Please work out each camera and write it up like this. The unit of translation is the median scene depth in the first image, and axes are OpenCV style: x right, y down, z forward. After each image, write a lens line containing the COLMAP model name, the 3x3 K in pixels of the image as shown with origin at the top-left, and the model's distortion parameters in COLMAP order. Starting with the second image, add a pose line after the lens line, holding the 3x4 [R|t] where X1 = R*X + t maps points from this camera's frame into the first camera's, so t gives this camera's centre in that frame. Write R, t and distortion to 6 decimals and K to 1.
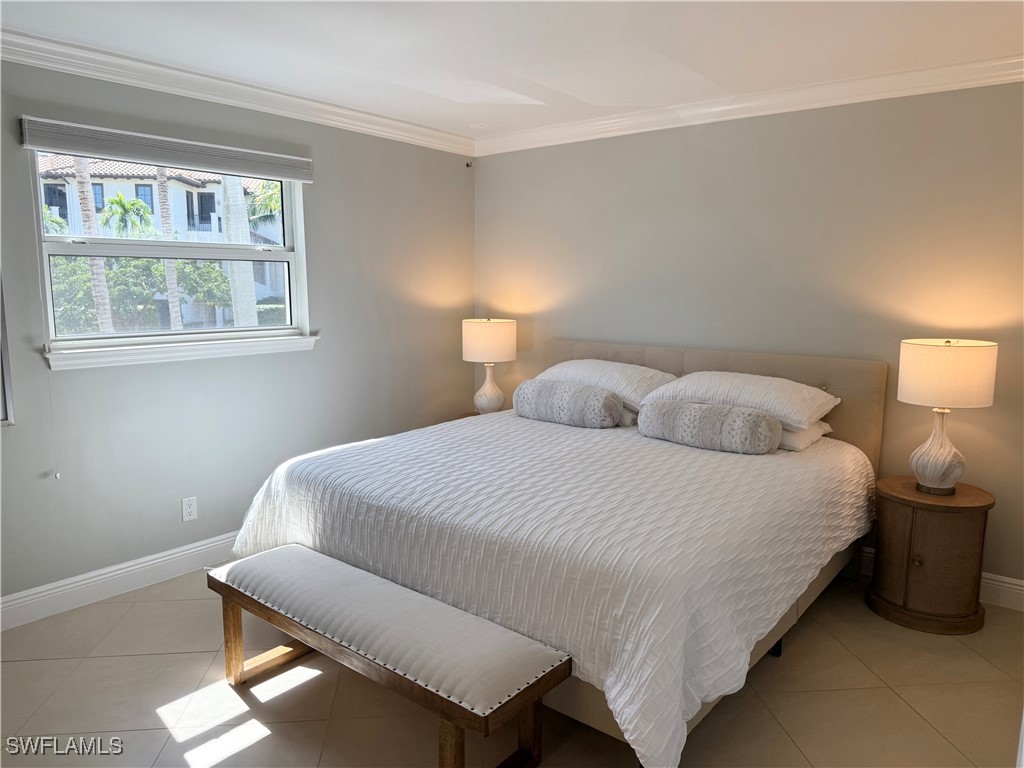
lens RADIAL K [[716.4, 0, 510.5], [0, 716.4, 386.0], [0, 0, 1]] dist [0.051151, -0.046888]
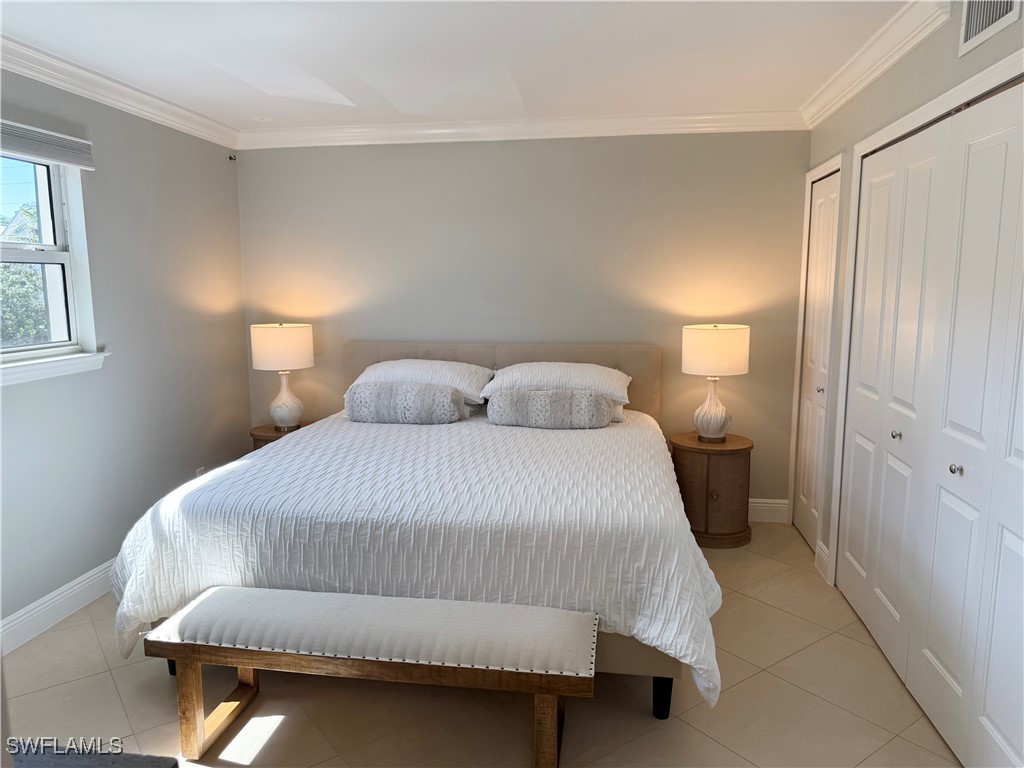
lens RADIAL K [[716.4, 0, 519.2], [0, 716.4, 376.6], [0, 0, 1]] dist [0.051151, -0.046888]
pose [[0.866643, -0.077471, 0.492877, -0.353314], [0.083081, 0.996487, 0.010544, -0.012998], [-0.491962, 0.031811, 0.870035, 0.039250]]
